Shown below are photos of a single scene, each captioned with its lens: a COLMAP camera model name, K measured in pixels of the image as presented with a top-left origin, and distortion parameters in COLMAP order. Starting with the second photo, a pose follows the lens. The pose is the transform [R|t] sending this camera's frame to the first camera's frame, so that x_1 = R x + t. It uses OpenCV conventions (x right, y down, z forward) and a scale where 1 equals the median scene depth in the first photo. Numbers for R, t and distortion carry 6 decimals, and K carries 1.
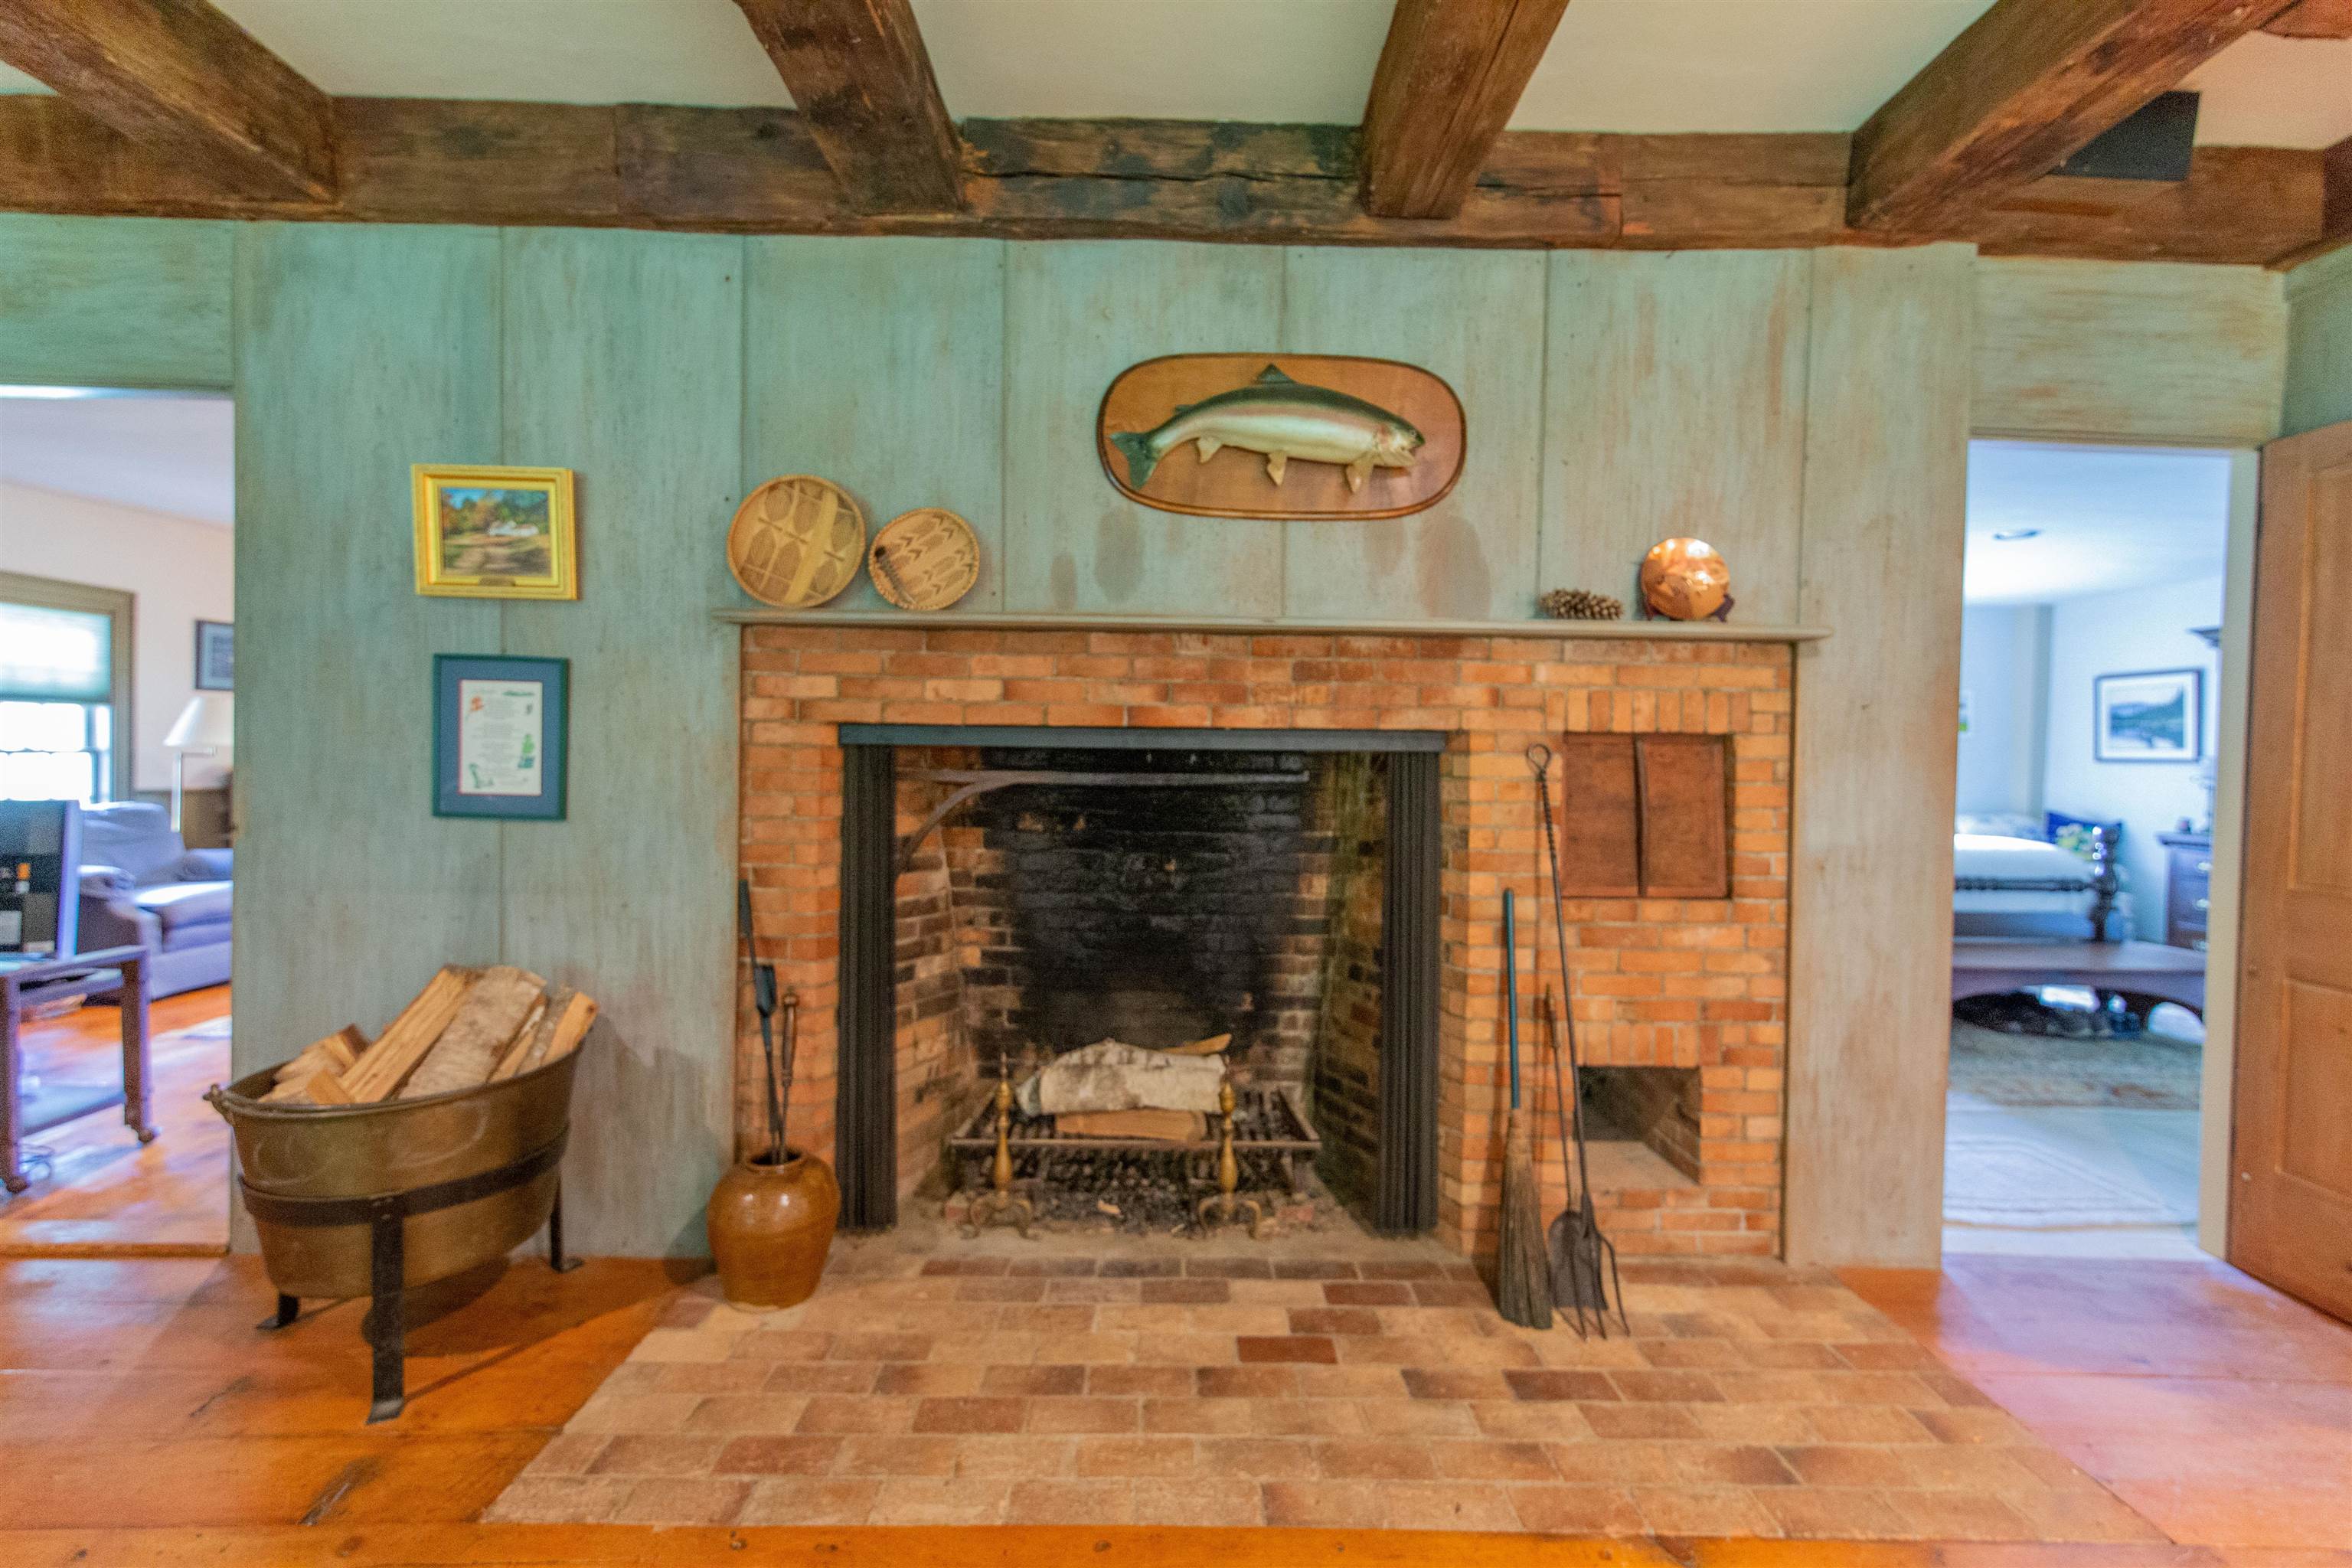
lens RADIAL K [[994.0, 0, 1173.2], [0, 994.0, 772.2], [0, 0, 1]] dist [0.002856, -0.000510]
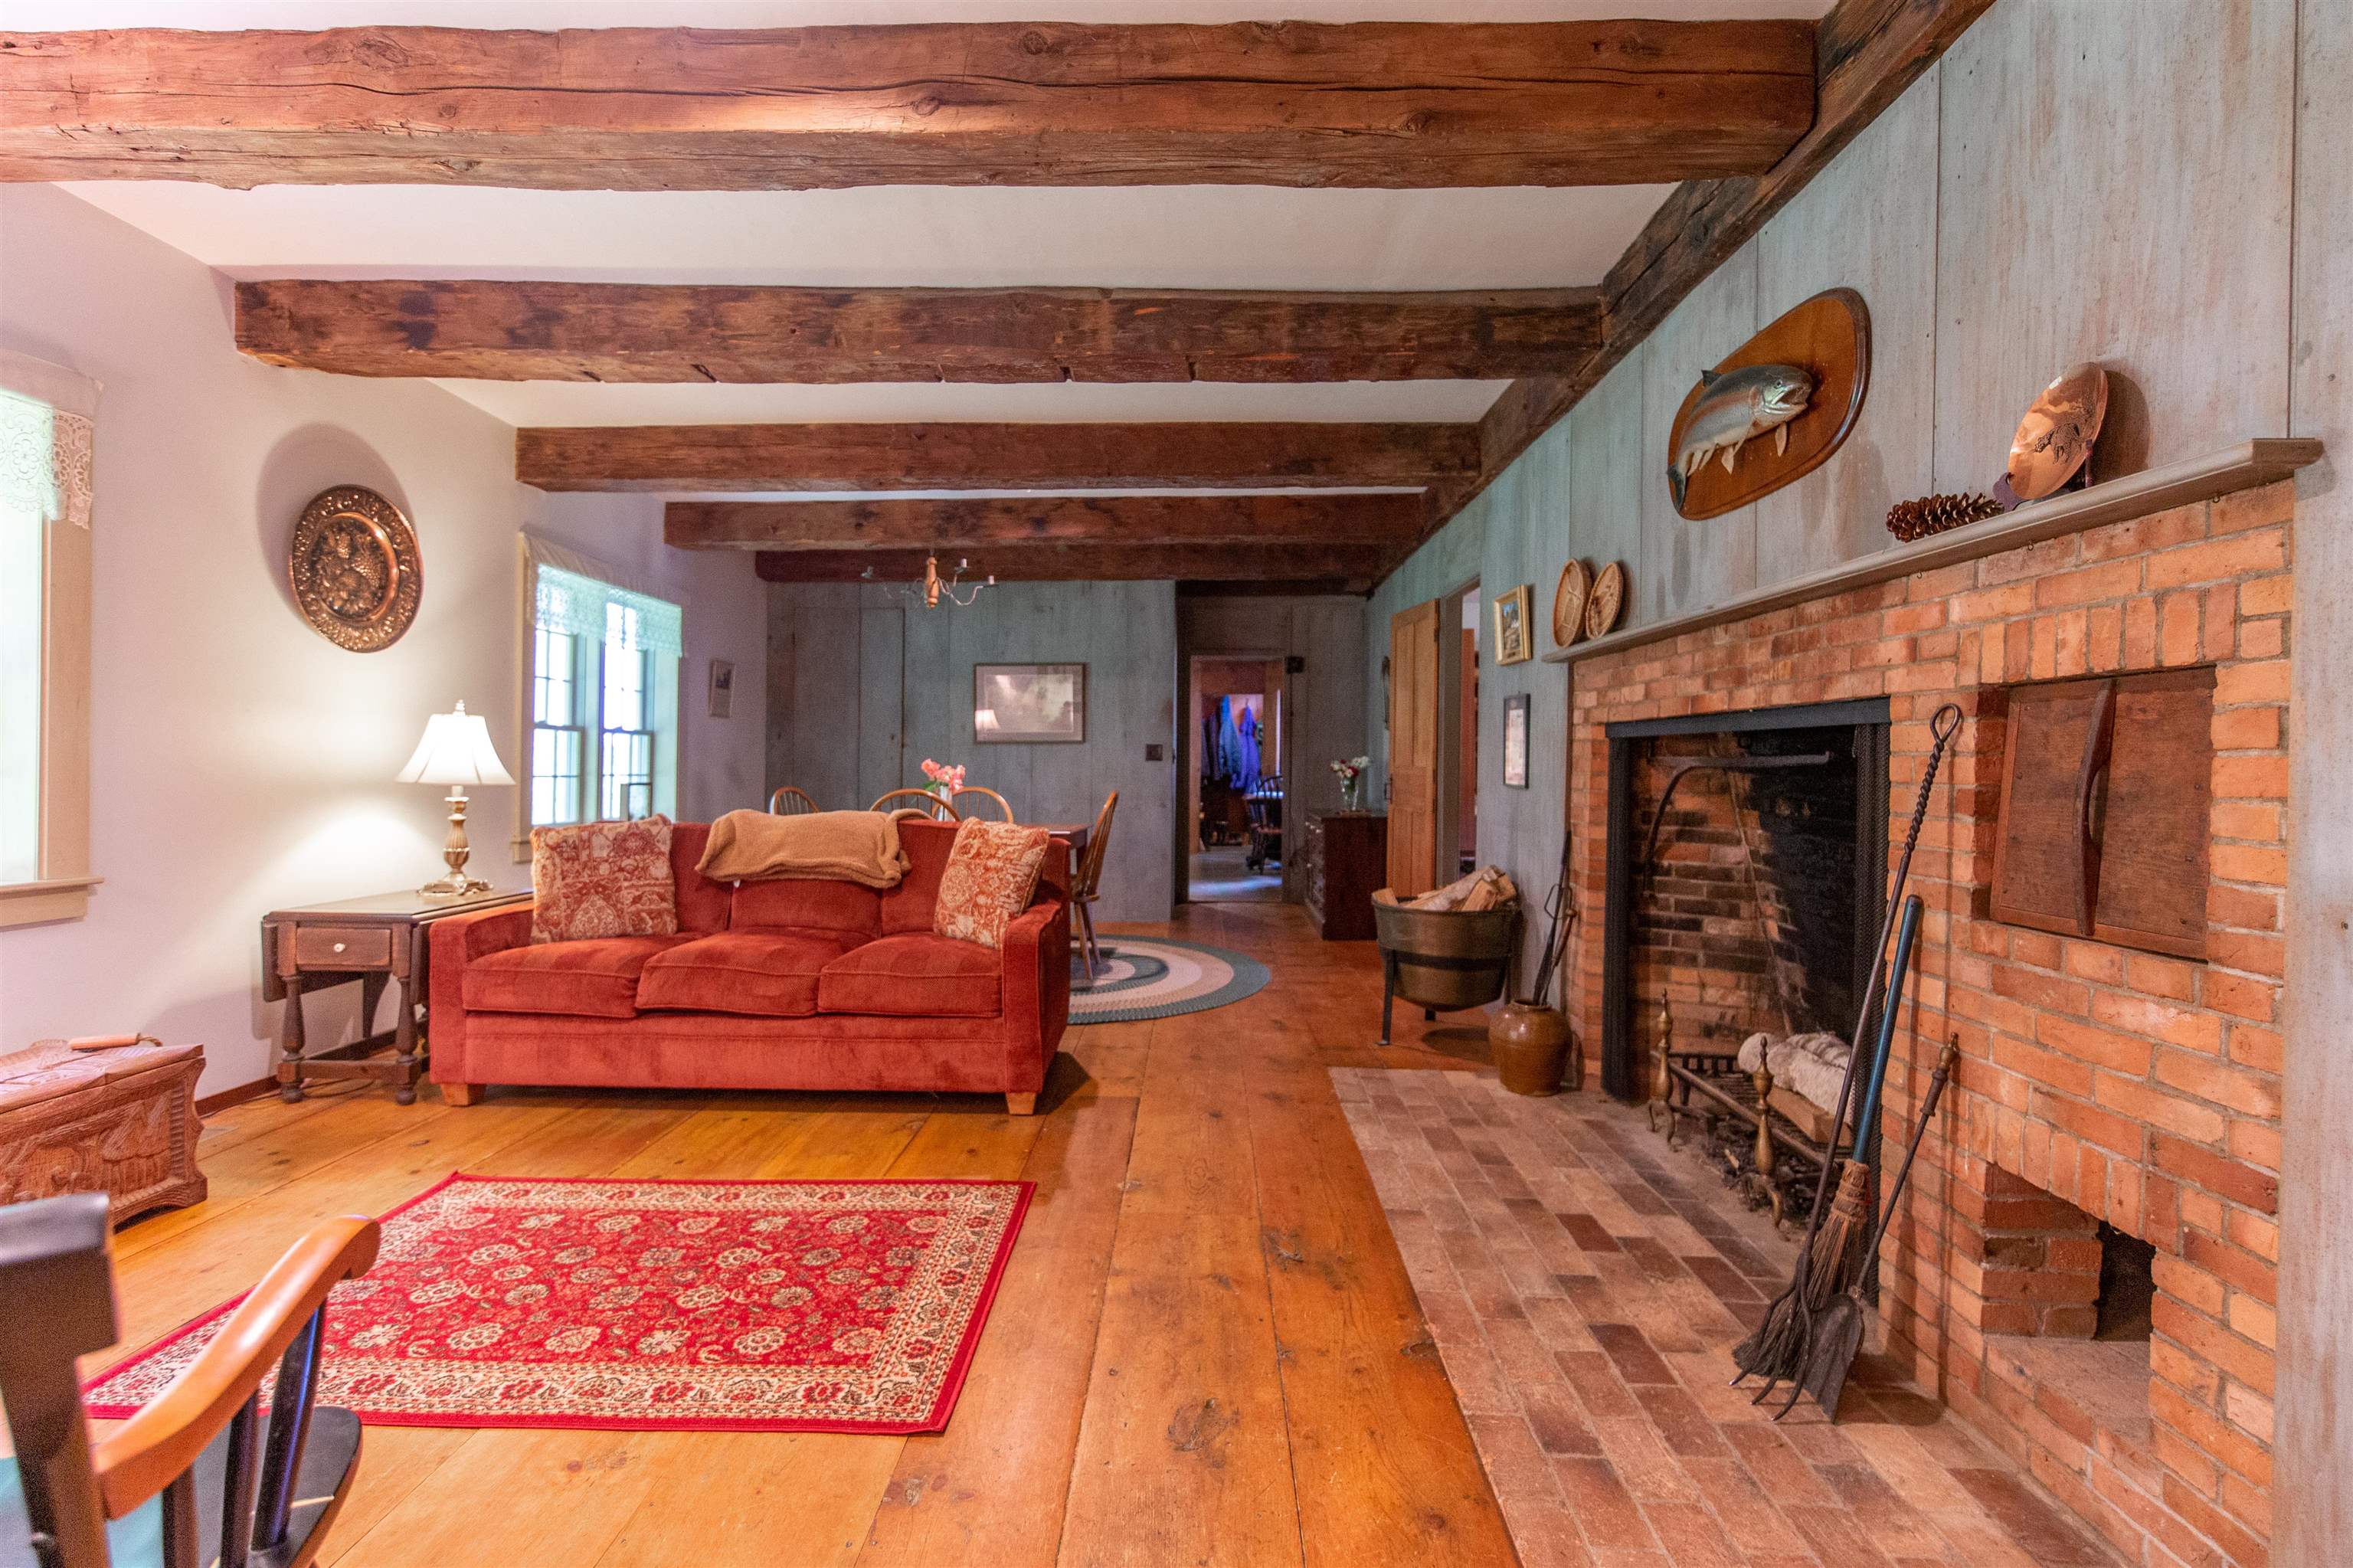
lens RADIAL K [[994.4, 0, 1174.8], [0, 994.4, 774.7], [0, 0, 1]] dist [0.002856, -0.000510]
pose [[-0.017036, 0.001847, -0.999853, 1.121125], [-0.030322, 0.999537, 0.002363, 0.038993], [0.999395, 0.030358, -0.016973, 0.435813]]
